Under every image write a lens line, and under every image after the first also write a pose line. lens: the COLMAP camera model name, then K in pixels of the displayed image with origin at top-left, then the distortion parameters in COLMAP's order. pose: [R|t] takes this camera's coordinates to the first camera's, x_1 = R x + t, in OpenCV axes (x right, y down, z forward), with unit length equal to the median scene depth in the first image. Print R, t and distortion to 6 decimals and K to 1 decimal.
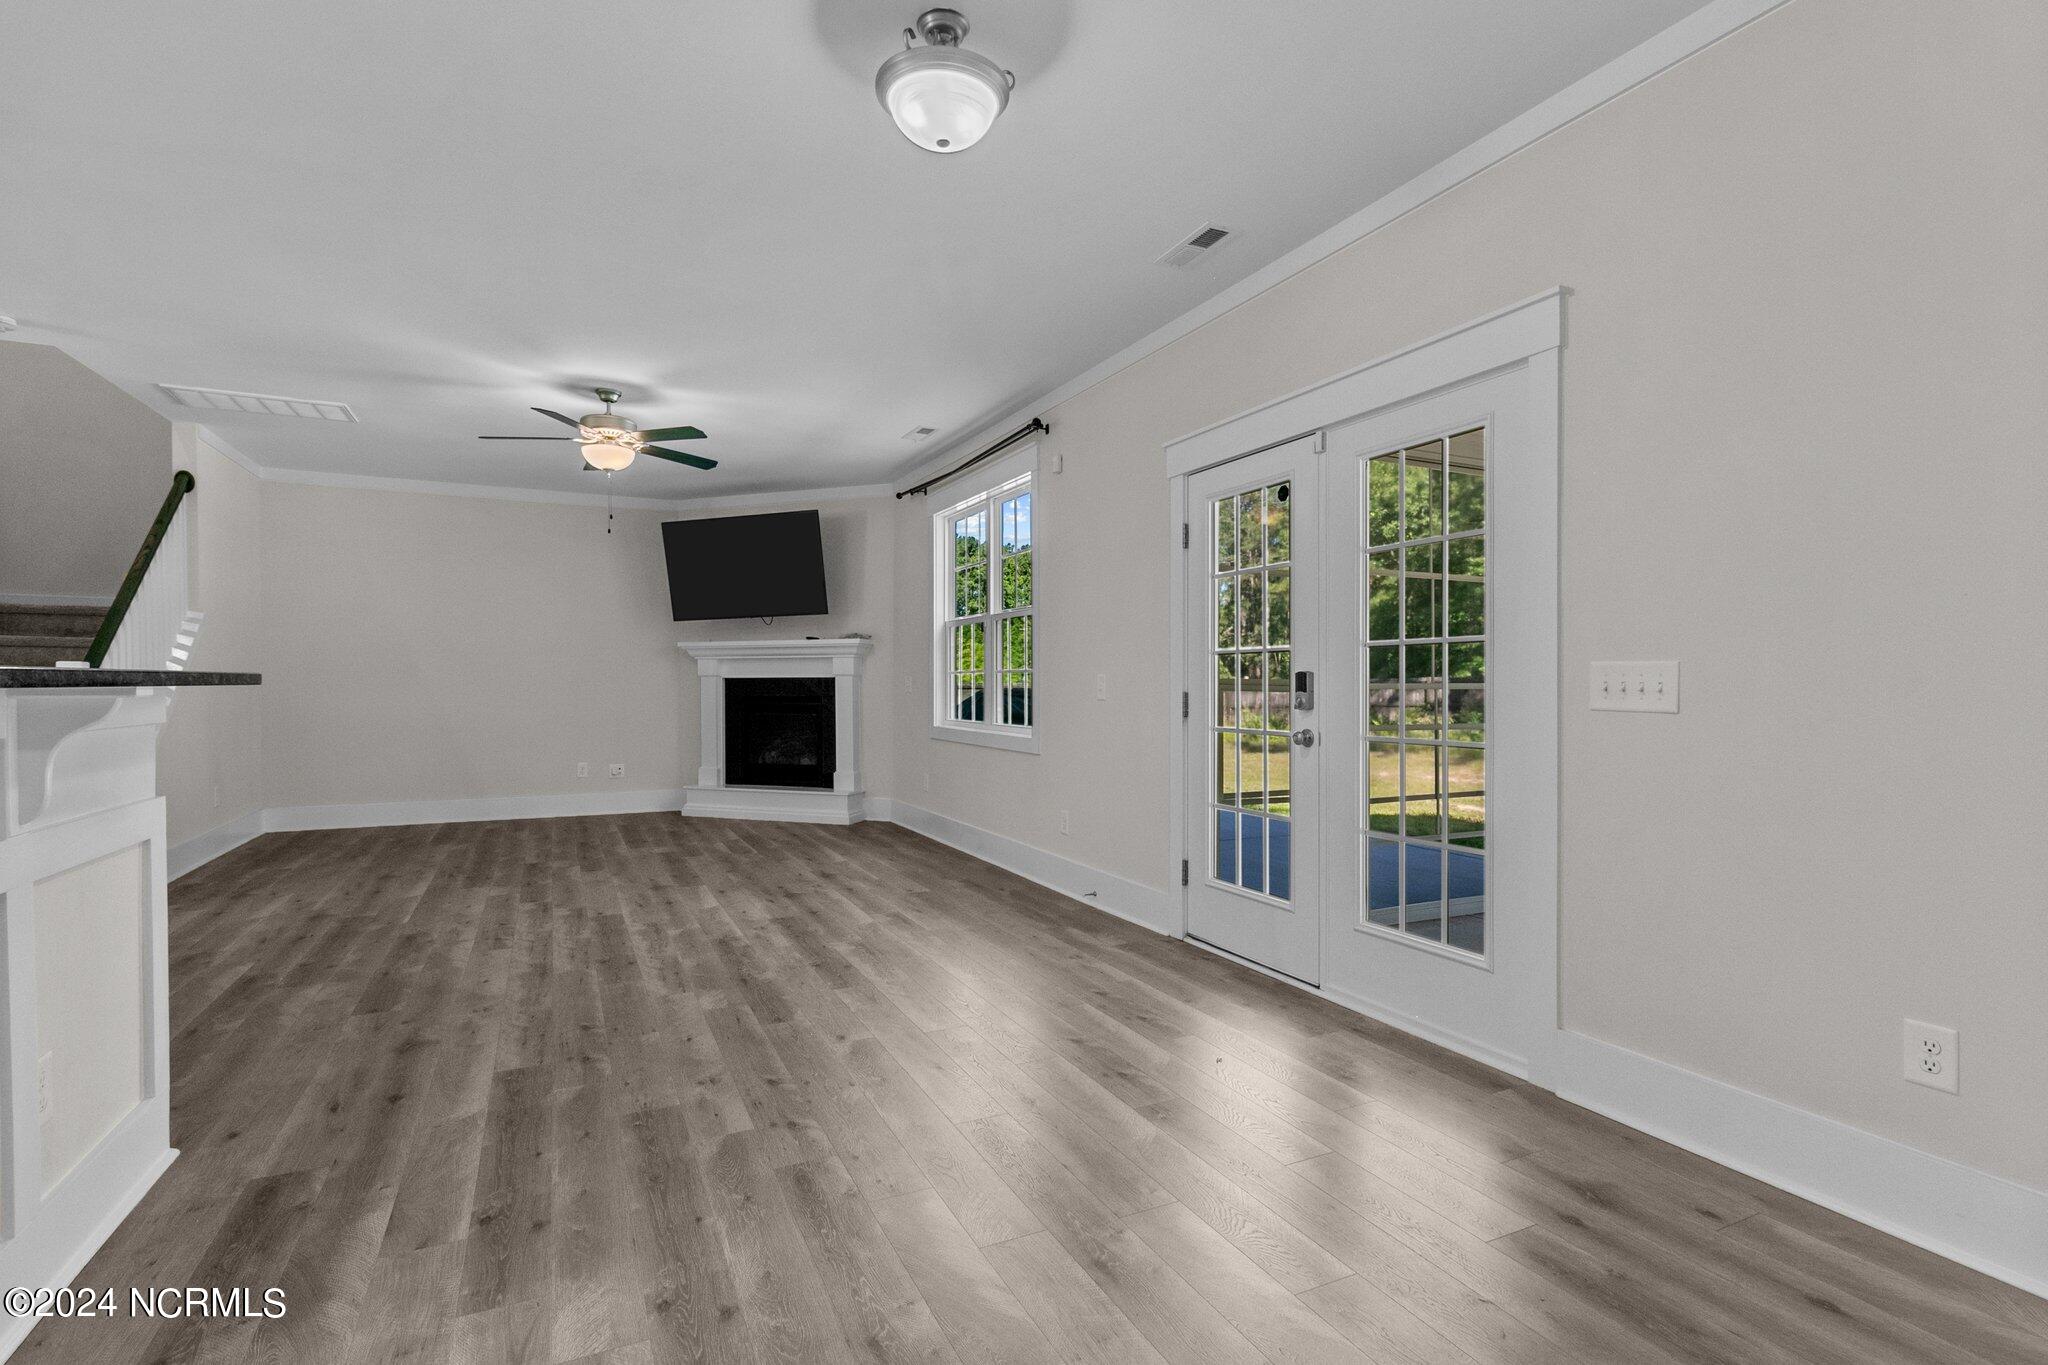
lens RADIAL K [[968.8, 0, 1024.0], [0, 968.8, 682.5], [0, 0, 1]] dist [-0.016486, 0.021117]
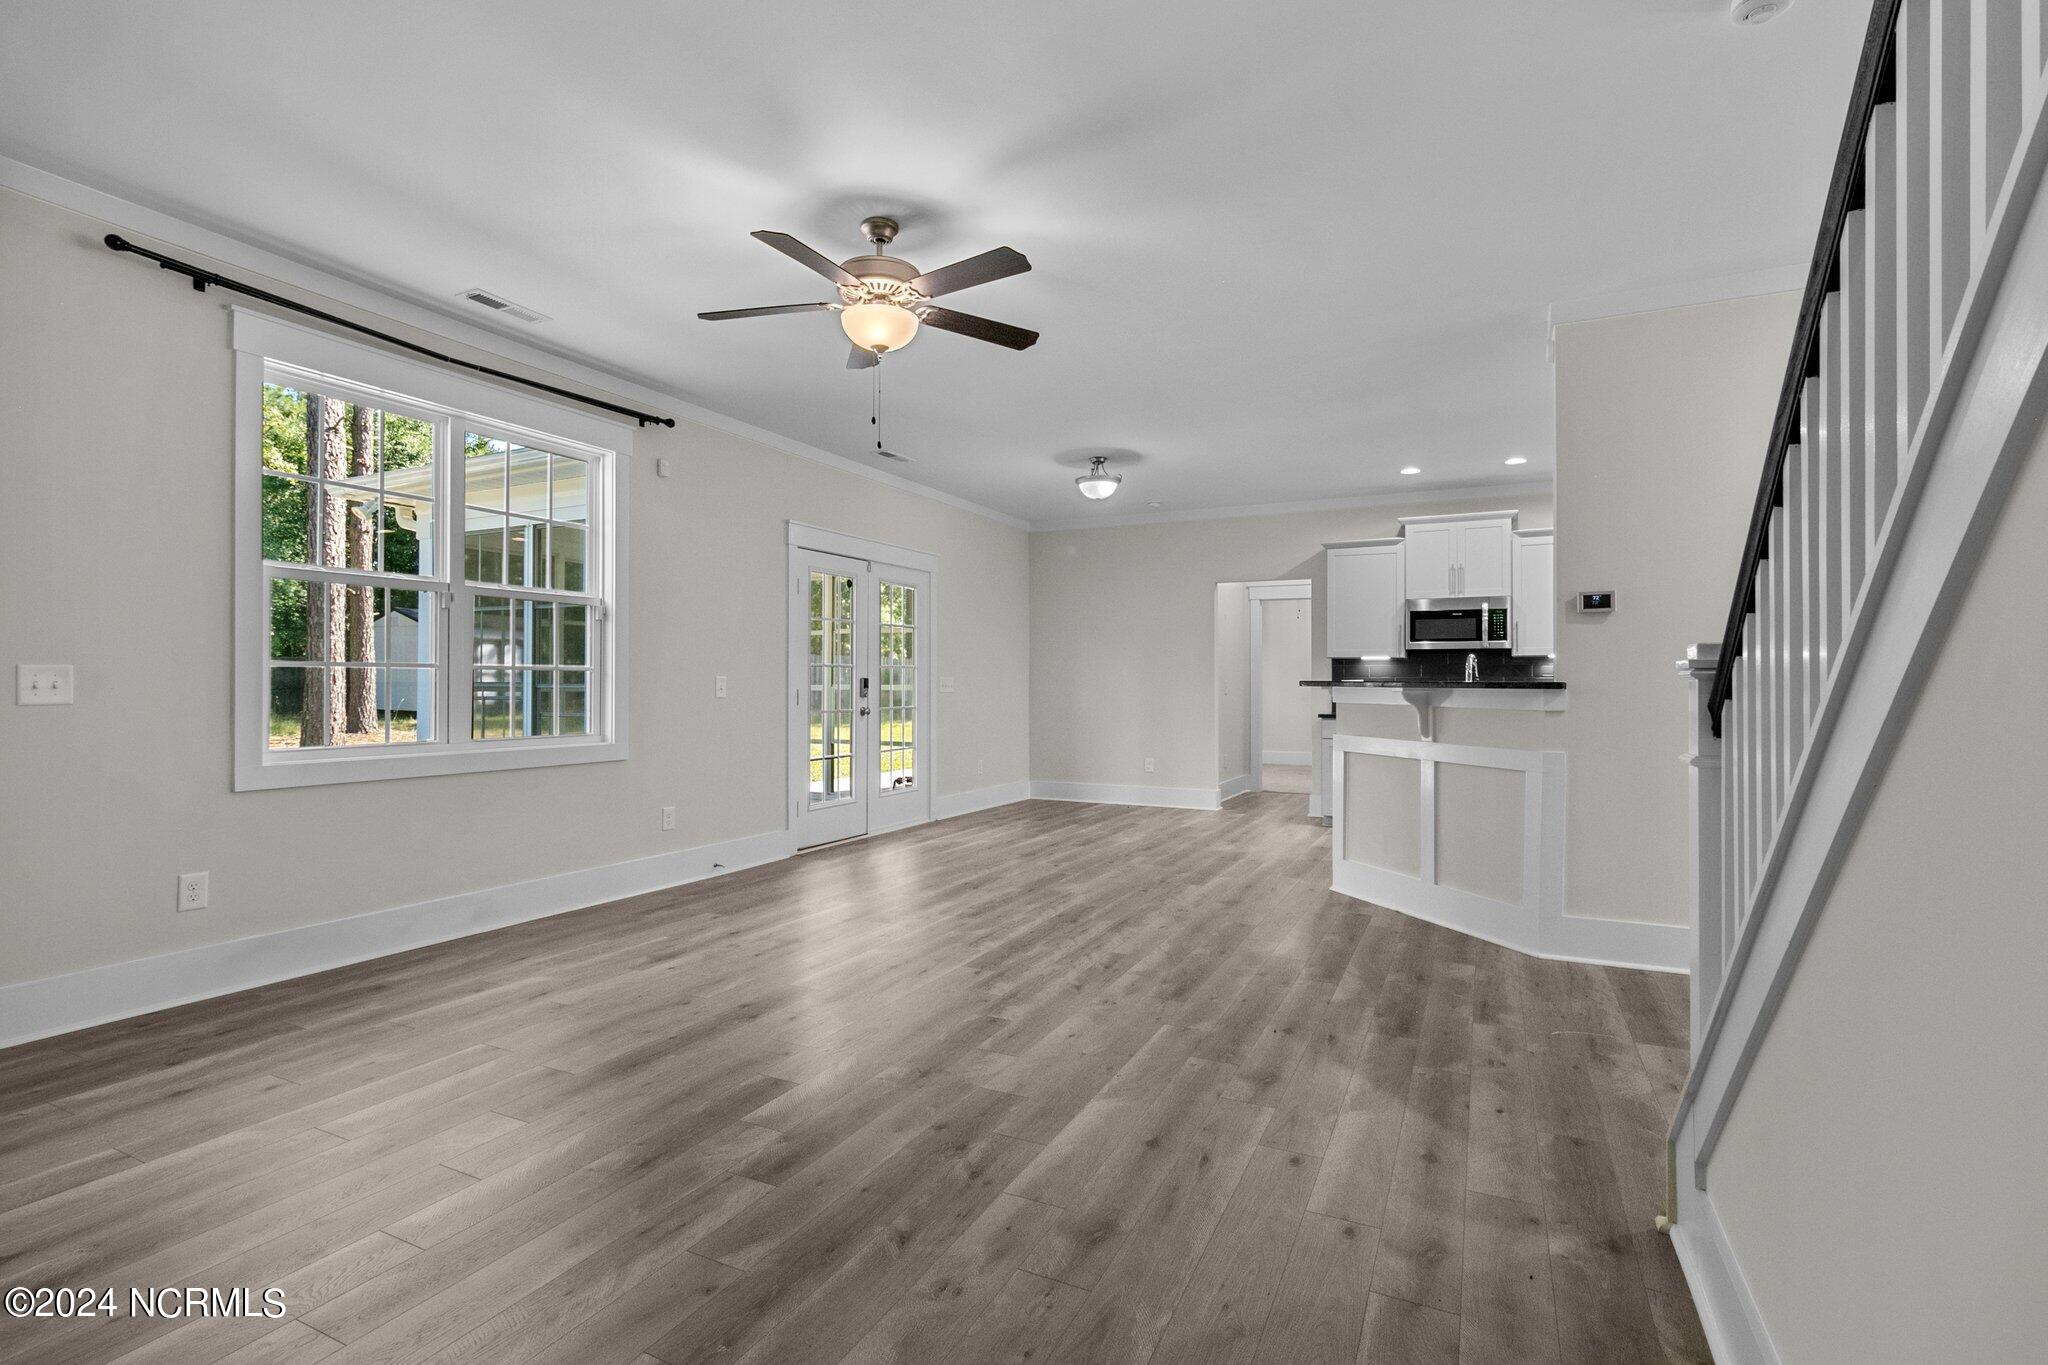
lens RADIAL K [[968.8, 0, 1024.0], [0, 968.8, 682.5], [0, 0, 1]] dist [-0.016486, 0.021117]
pose [[-0.620160, 0.003364, 0.784468, -1.339969], [0.001258, 0.999994, -0.003294, 0.001904], [-0.784474, -0.001056, -0.620160, 1.800523]]
